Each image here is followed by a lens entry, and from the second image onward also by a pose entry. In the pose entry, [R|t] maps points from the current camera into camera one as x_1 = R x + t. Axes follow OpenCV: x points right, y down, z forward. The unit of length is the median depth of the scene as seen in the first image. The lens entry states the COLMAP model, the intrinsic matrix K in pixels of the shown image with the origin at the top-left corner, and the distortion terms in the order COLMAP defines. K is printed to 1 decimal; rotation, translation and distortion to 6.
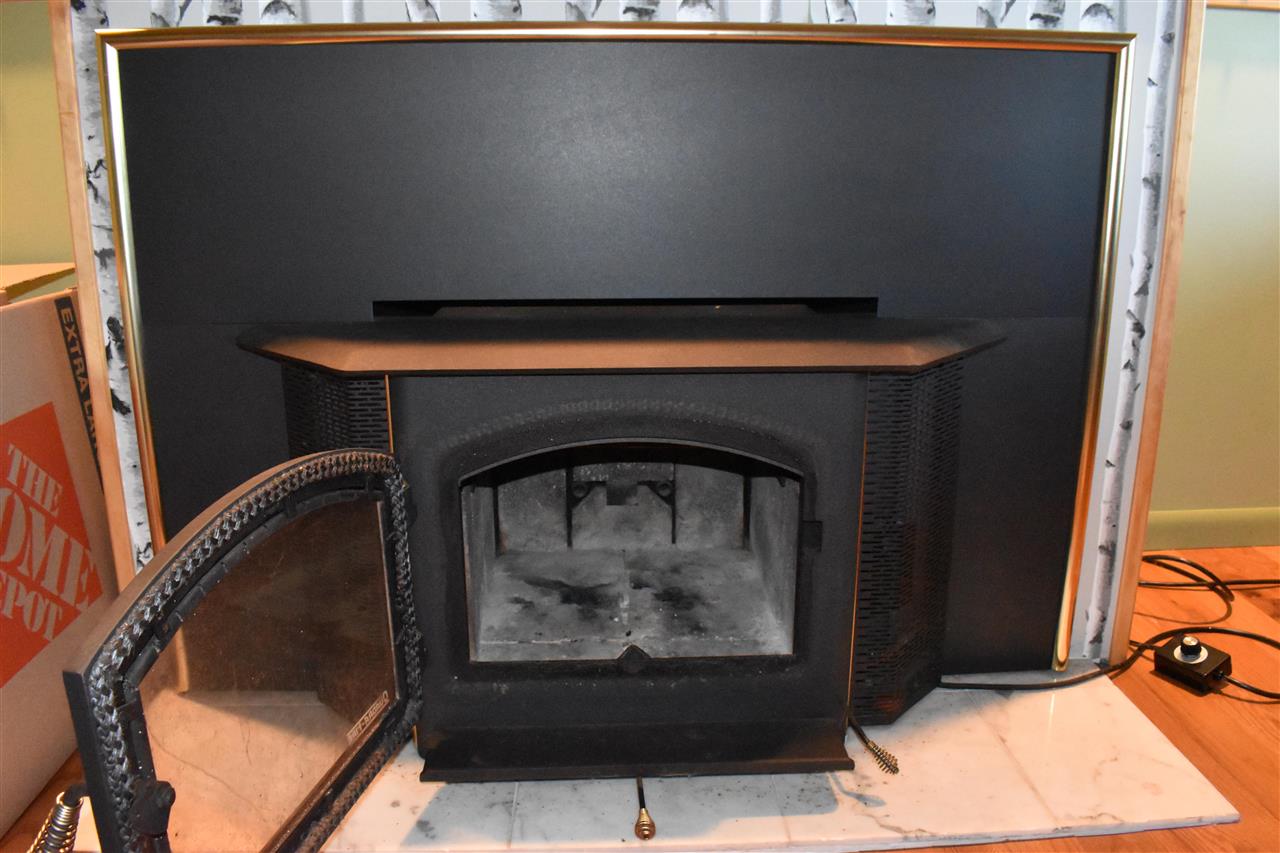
lens RADIAL K [[1008.4, 0, 637.6], [0, 1008.4, 429.7], [0, 0, 1]] dist [-0.068519, -0.003682]
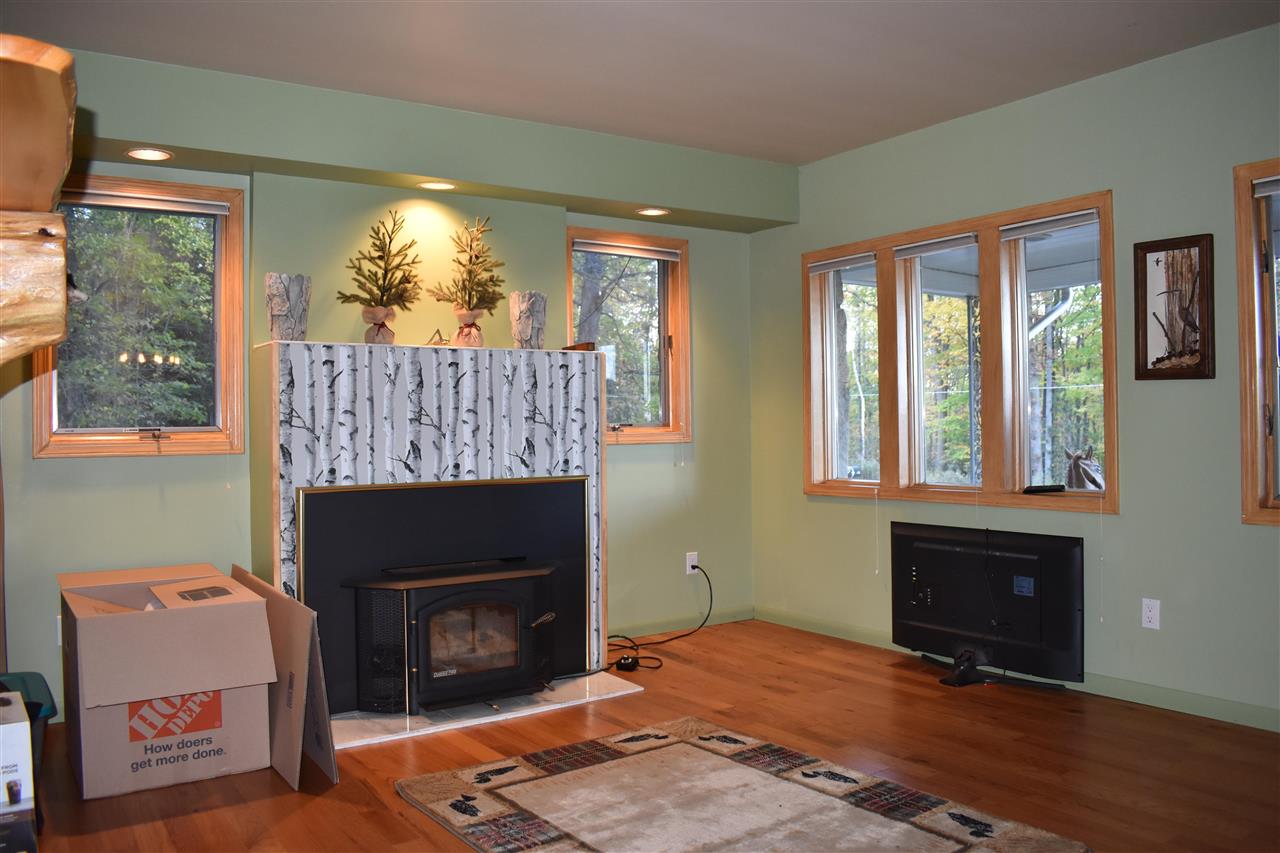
lens RADIAL K [[1008.4, 0, 640.6], [0, 1008.4, 423.9], [0, 0, 1]] dist [-0.068519, -0.003682]
pose [[0.857308, -0.008069, 0.514741, -1.081538], [0.130746, 0.970505, -0.202547, 0.158359], [-0.497924, 0.240945, 0.833077, -1.949406]]
